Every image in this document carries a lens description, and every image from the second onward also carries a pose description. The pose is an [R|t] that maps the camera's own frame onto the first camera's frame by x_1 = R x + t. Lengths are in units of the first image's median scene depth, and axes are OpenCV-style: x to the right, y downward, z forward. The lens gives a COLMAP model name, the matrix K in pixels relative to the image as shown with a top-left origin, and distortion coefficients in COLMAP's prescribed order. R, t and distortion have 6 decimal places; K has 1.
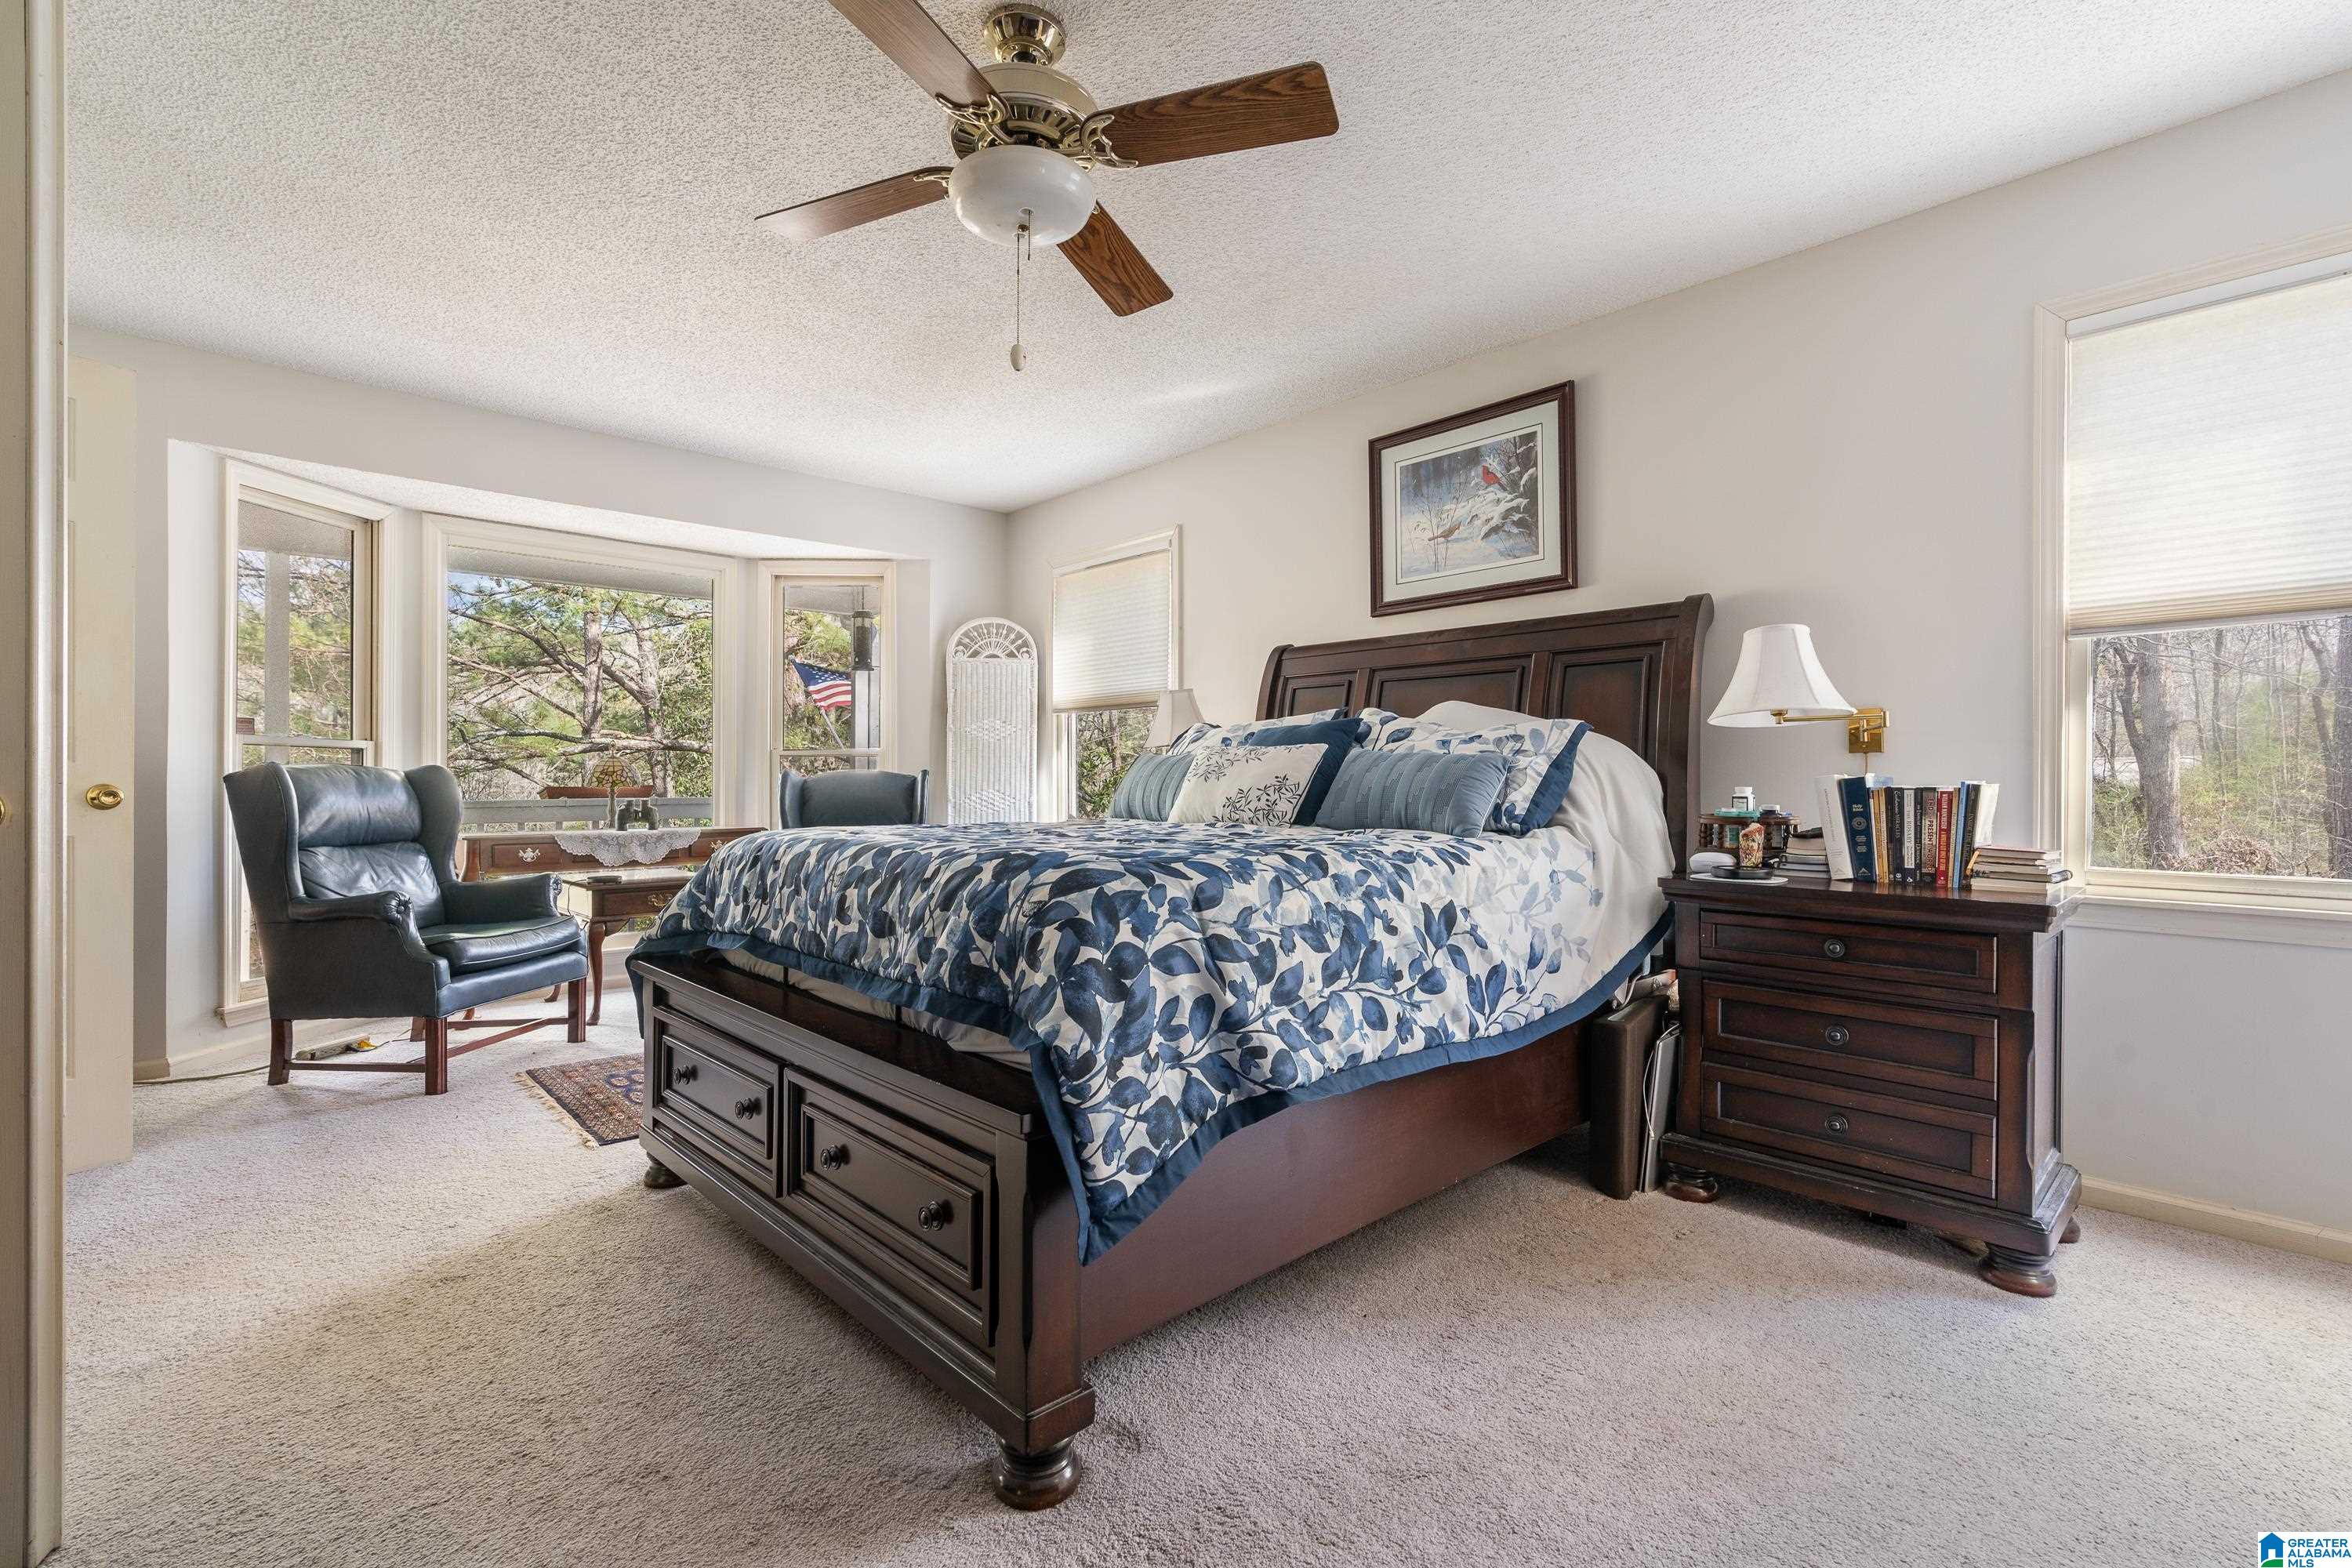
lens RADIAL K [[1063.2, 0, 1168.7], [0, 1063.2, 788.9], [0, 0, 1]] dist [-0.002955, 0.001778]
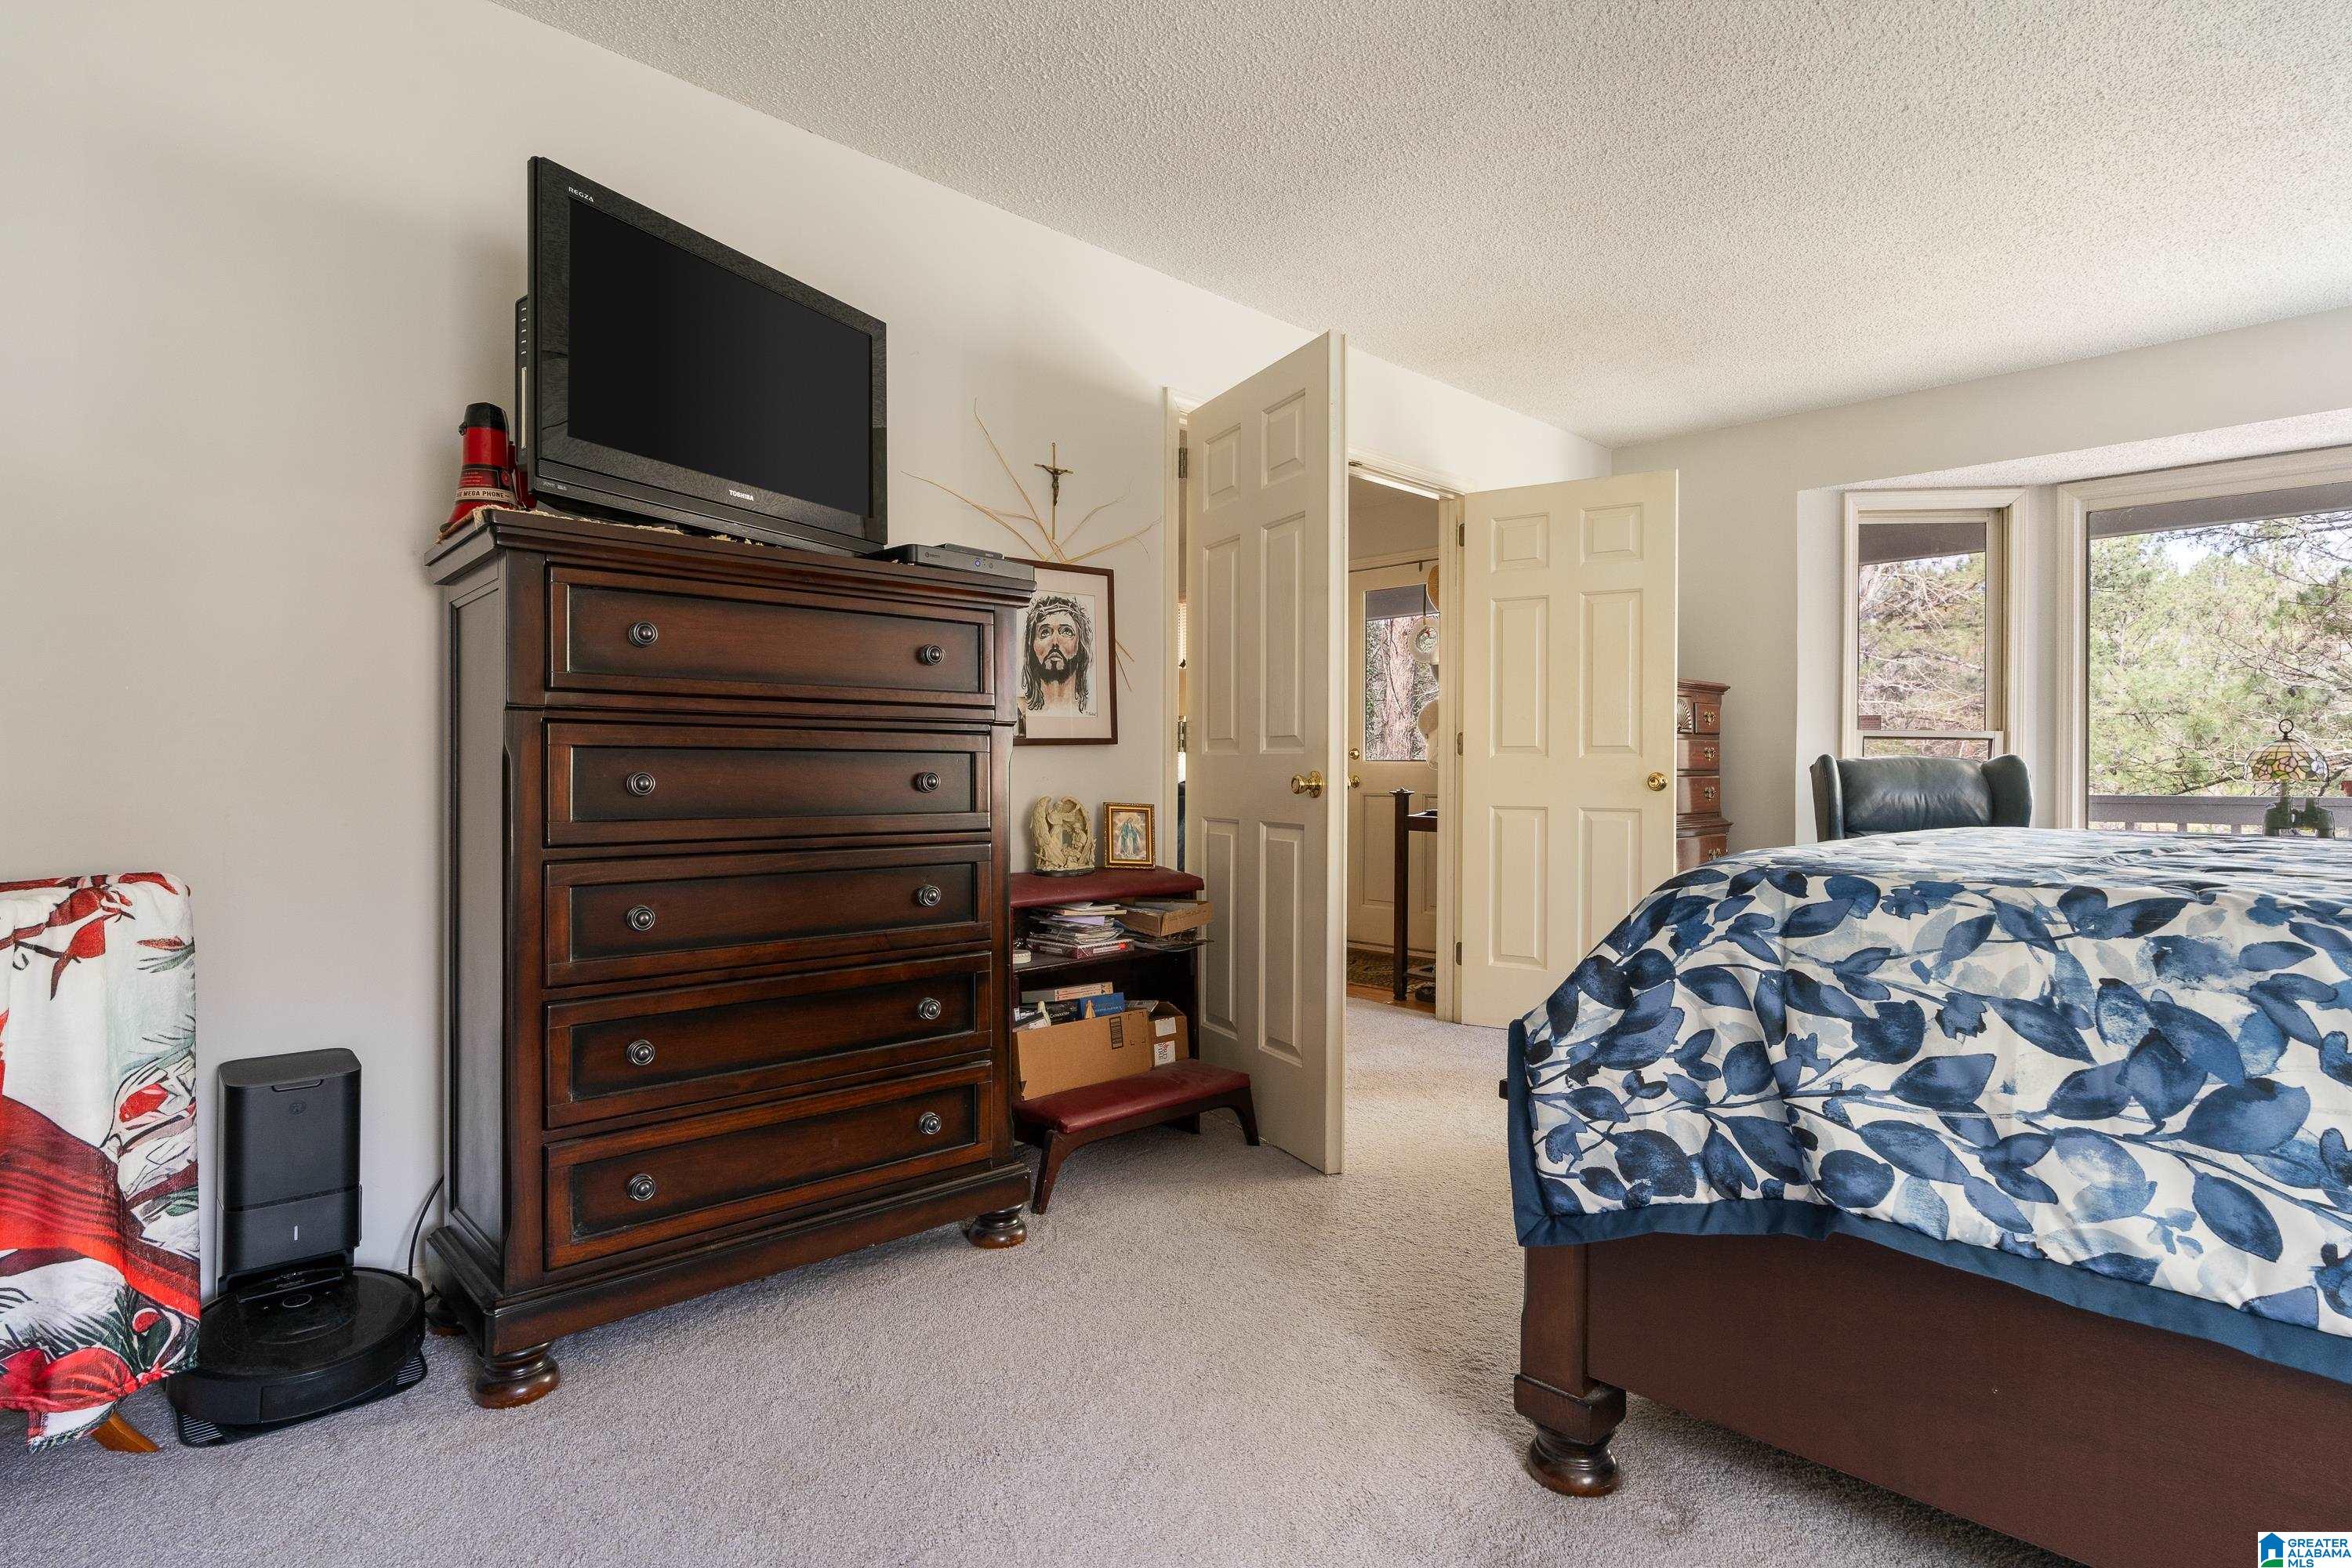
lens RADIAL K [[1203.8, 0, 1182.1], [0, 1203.8, 777.0], [0, 0, 1]] dist [-0.001847, -0.000230]
pose [[0.016990, 0.004769, -0.999844, 0.866790], [-0.008629, 0.999952, 0.004623, -0.001377], [0.999818, 0.008549, 0.017031, 0.531560]]
